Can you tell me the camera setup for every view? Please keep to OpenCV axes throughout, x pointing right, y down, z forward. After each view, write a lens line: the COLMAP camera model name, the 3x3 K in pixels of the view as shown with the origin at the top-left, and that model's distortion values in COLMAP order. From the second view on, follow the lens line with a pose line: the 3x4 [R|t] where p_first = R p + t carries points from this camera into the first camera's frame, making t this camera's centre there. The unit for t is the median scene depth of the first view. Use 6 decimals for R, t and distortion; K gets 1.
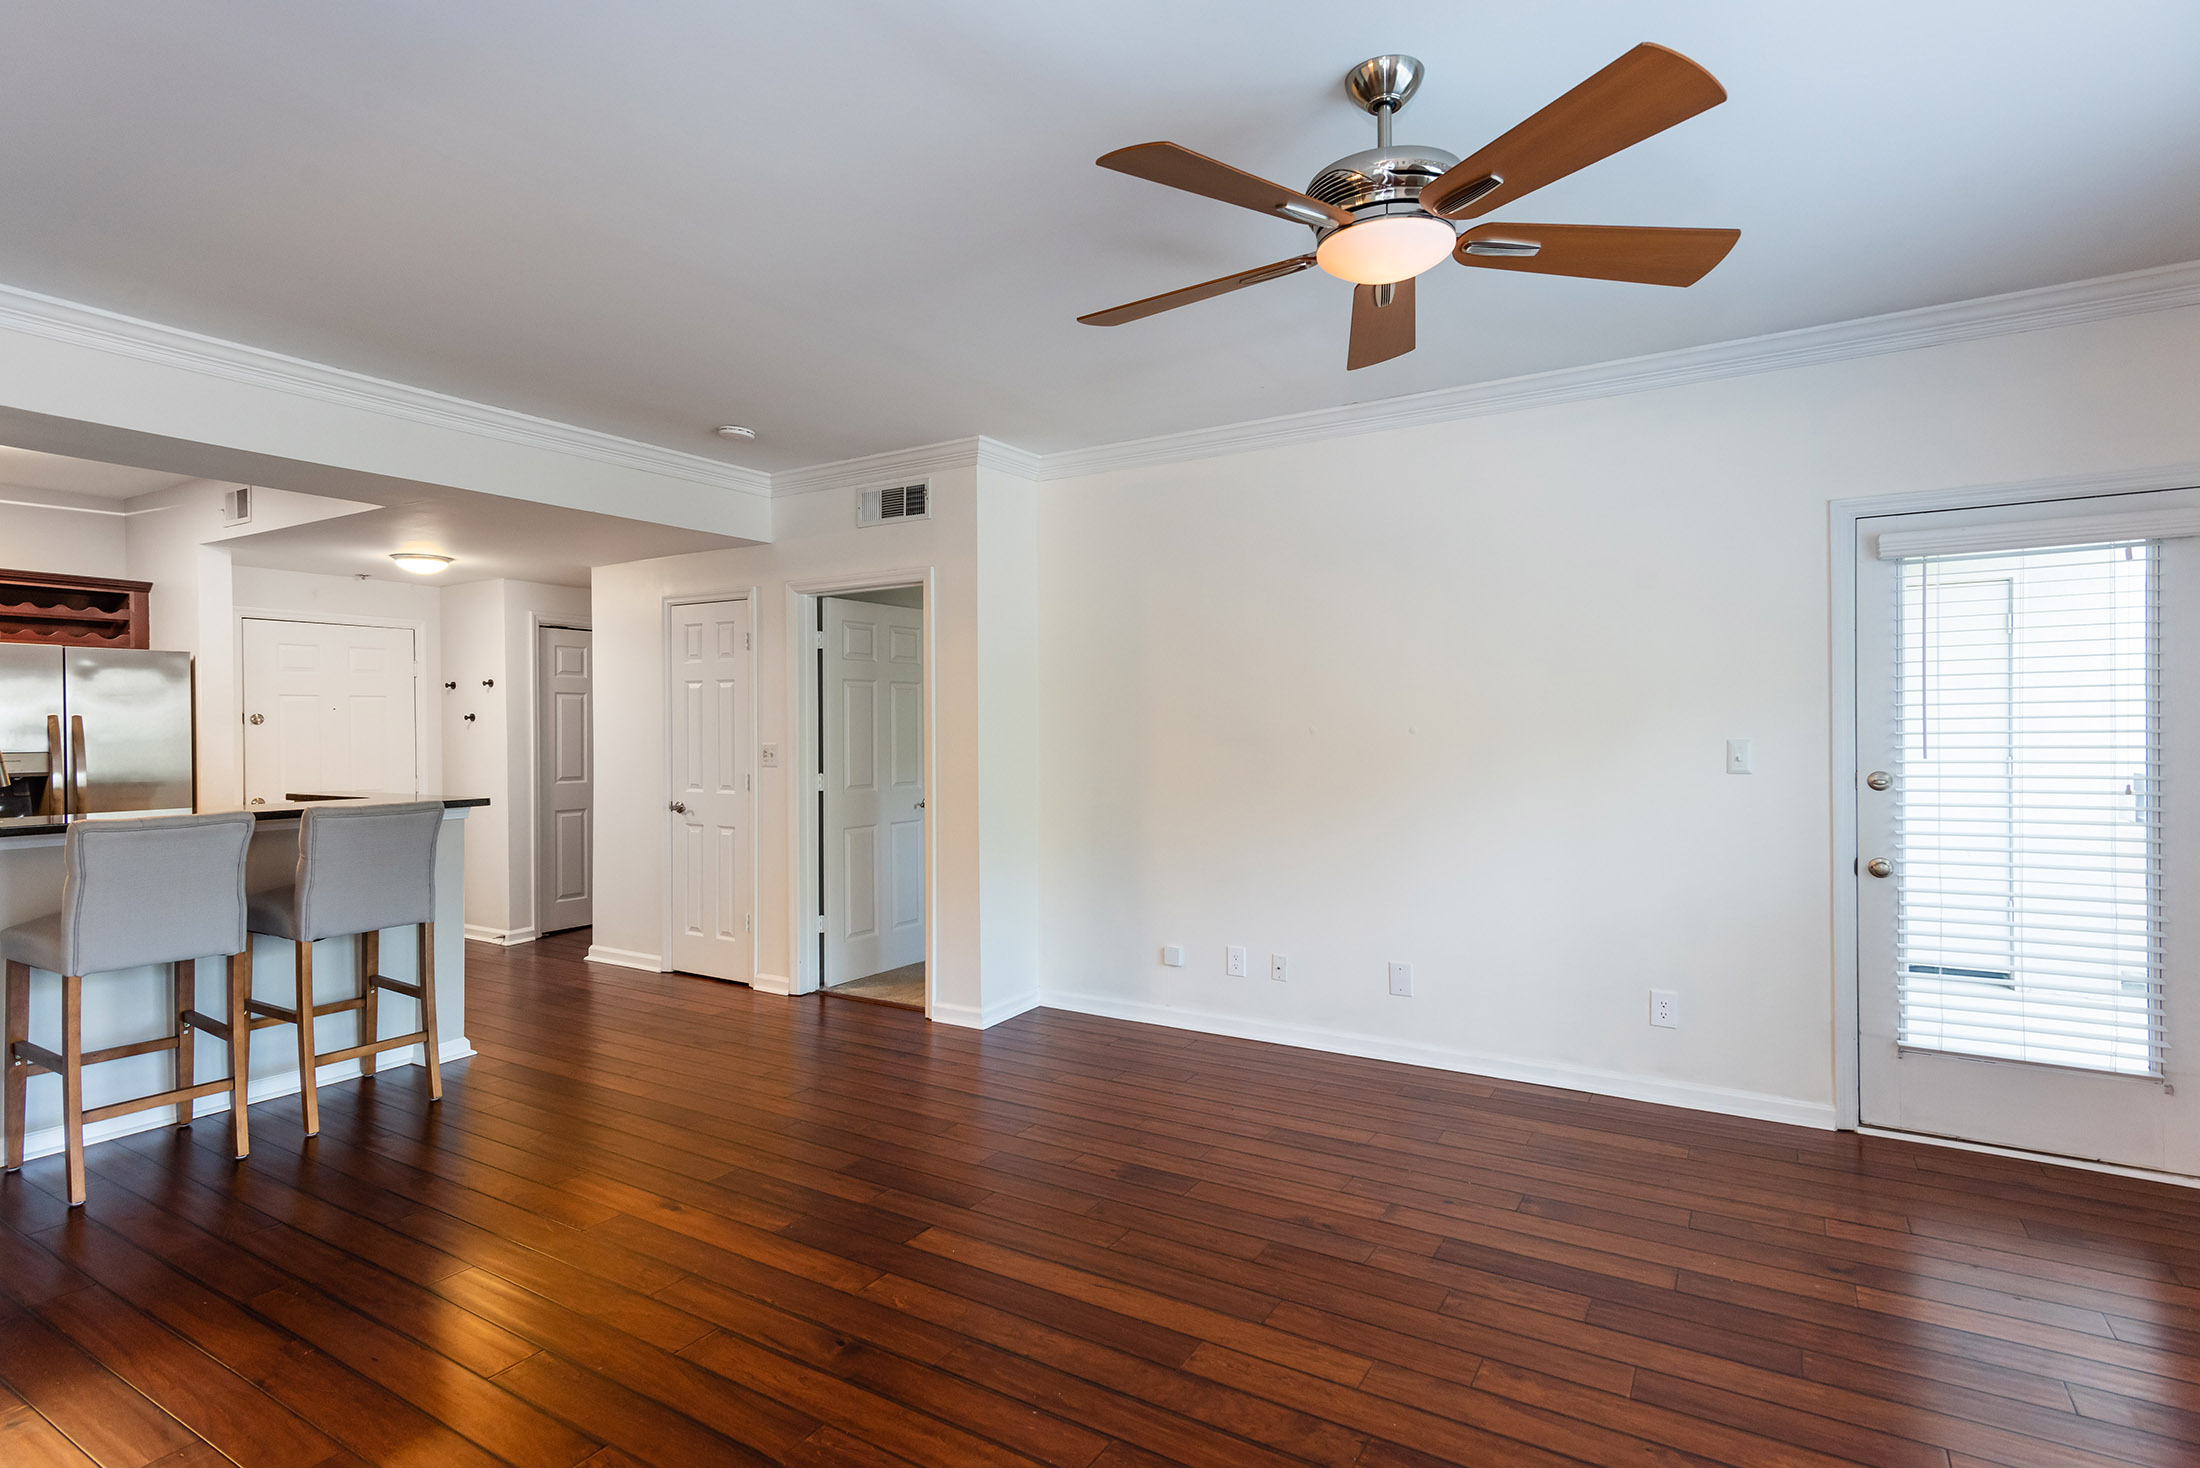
lens RADIAL K [[1076.7, 0, 1165.9], [0, 1076.7, 747.2], [0, 0, 1]] dist [0.017636, -0.000789]
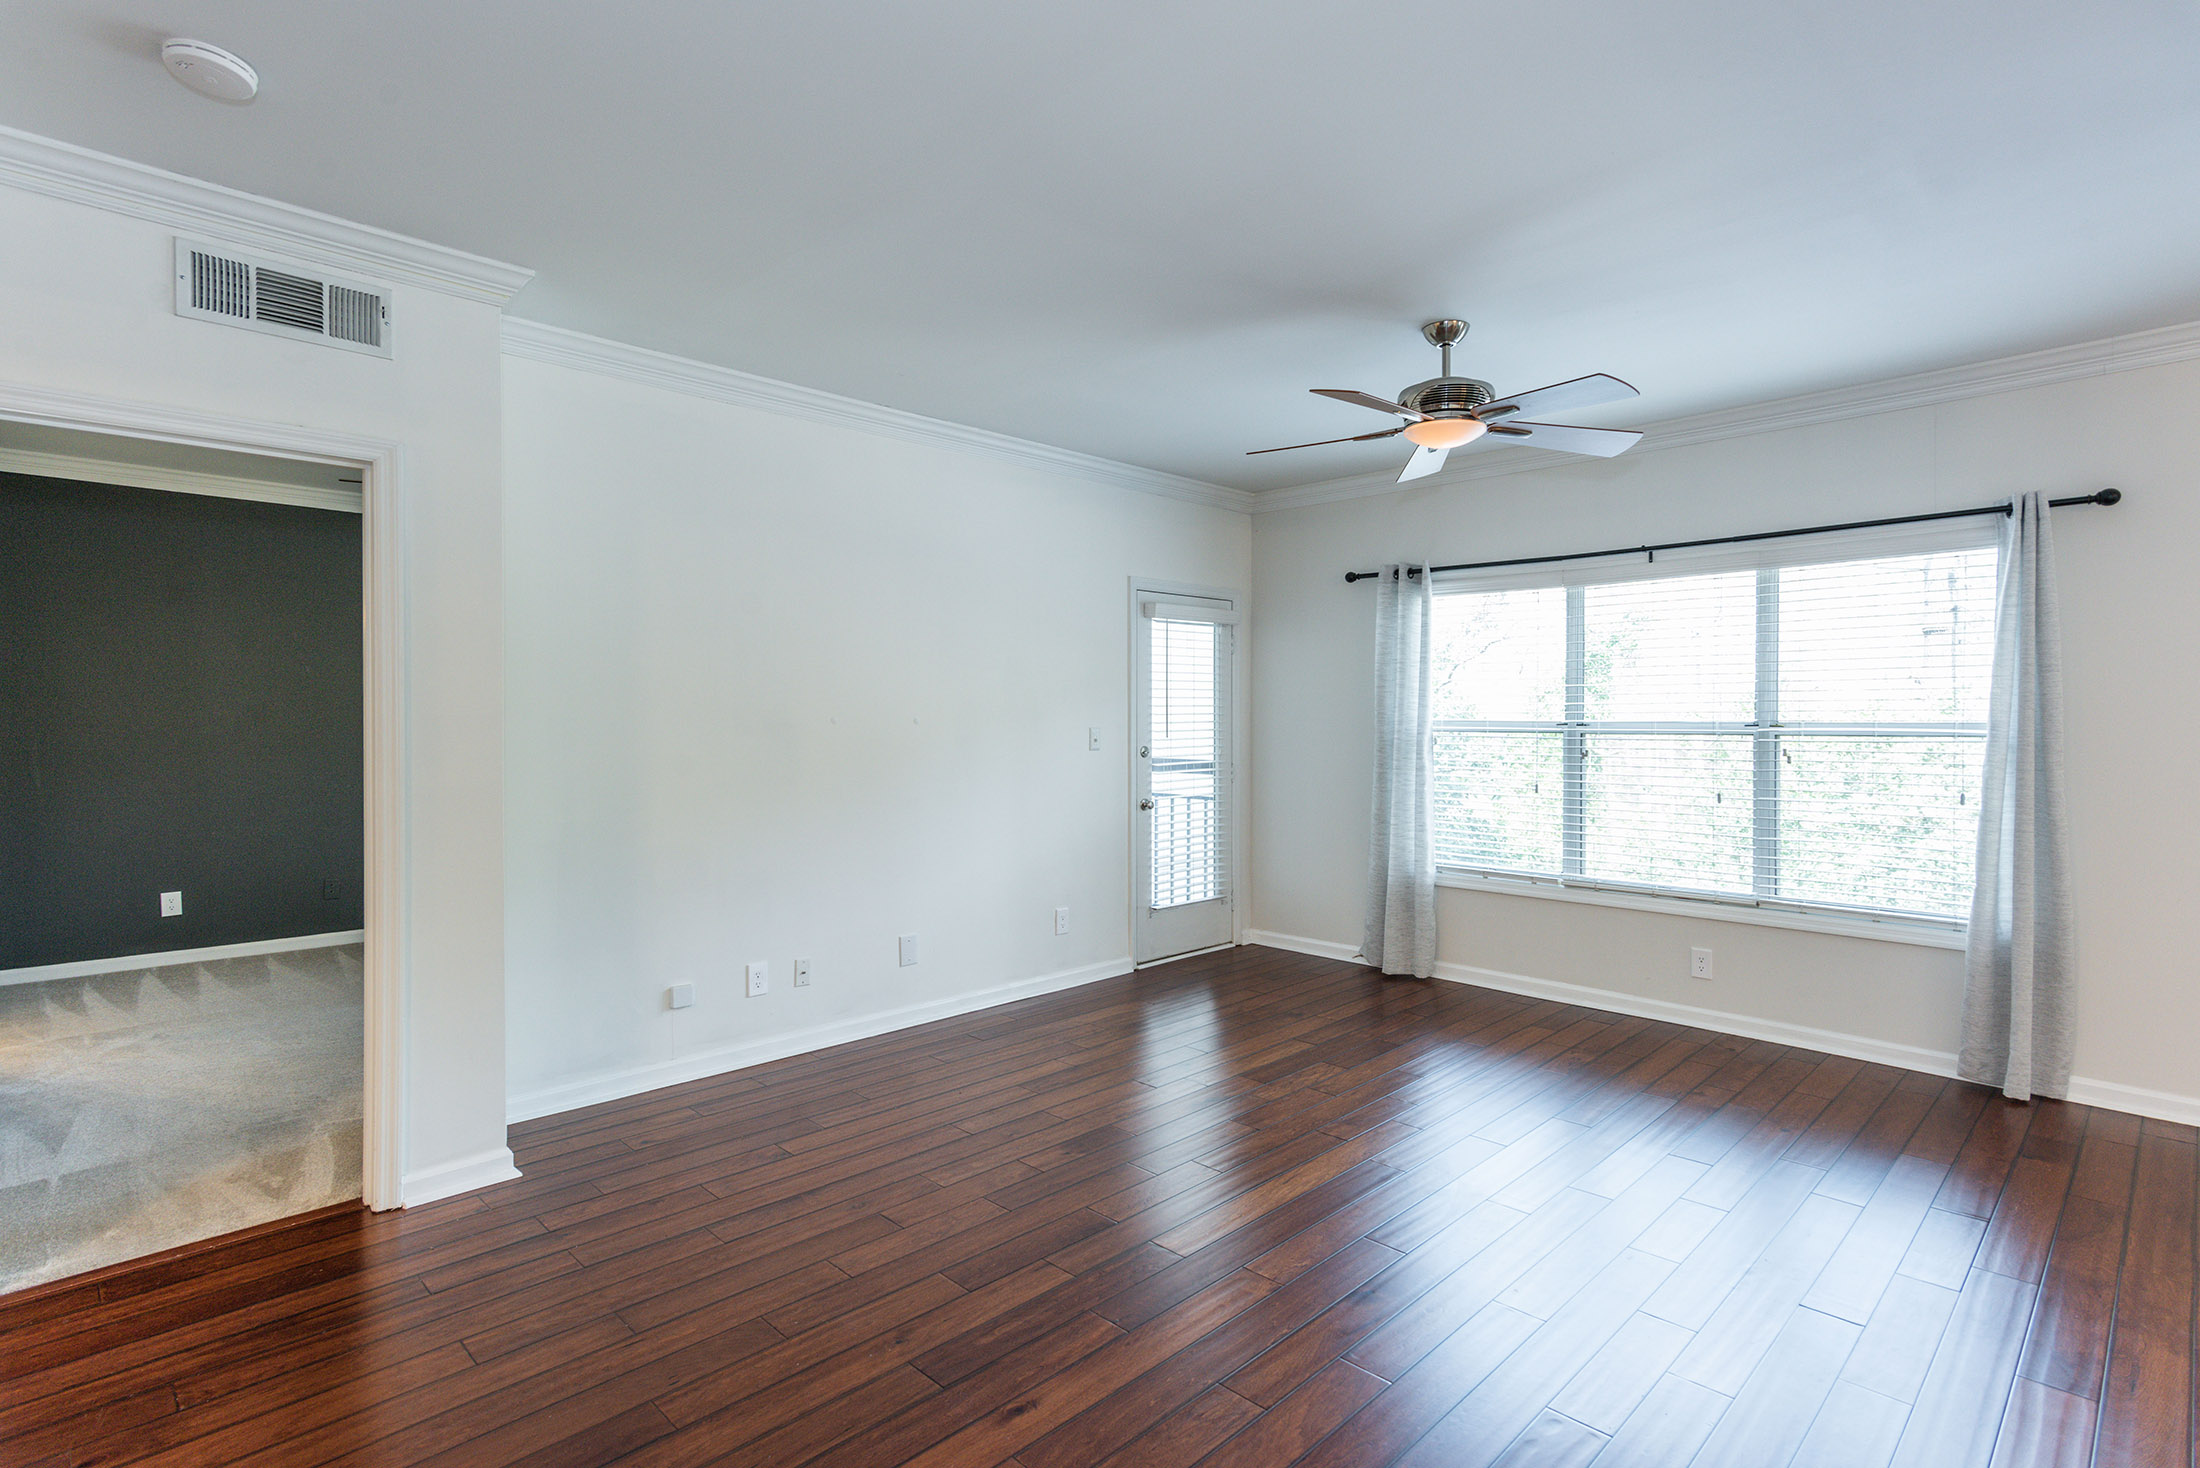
lens RADIAL K [[1076.7, 0, 1045.5], [0, 1076.7, 732.3], [0, 0, 1]] dist [0.017636, -0.000789]
pose [[0.291017, -0.006796, 0.956694, -0.926299], [0.020244, 0.999795, 0.000944, -0.002557], [-0.956504, 0.019093, 0.291095, 0.653426]]
